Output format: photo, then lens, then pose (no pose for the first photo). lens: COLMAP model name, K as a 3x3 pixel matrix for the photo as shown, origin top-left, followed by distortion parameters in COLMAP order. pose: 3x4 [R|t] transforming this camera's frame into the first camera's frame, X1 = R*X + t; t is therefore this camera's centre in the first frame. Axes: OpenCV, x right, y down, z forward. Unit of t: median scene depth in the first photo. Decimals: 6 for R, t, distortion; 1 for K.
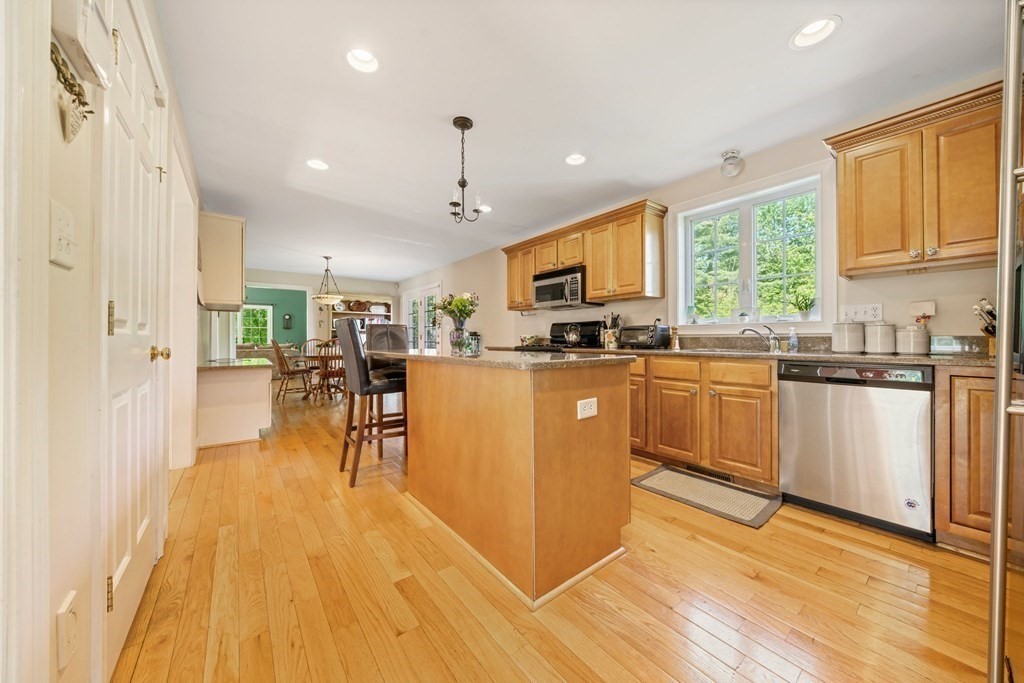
lens RADIAL K [[353.1, 0, 520.7], [0, 353.1, 338.3], [0, 0, 1]] dist [-0.006341, 0.001282]
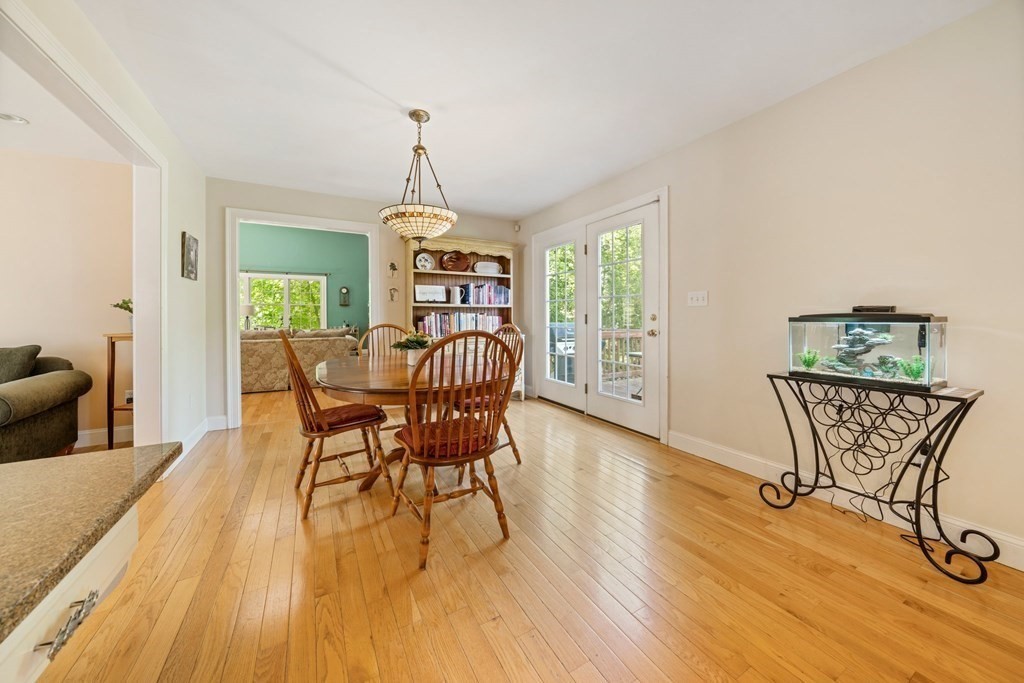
lens RADIAL K [[353.1, 0, 512.8], [0, 353.1, 315.5], [0, 0, 1]] dist [-0.006341, 0.001282]
pose [[0.988049, -0.002588, -0.154118, -0.291006], [0.002873, 0.999995, 0.001629, -0.008841], [0.154113, -0.002053, 0.988051, 0.476224]]
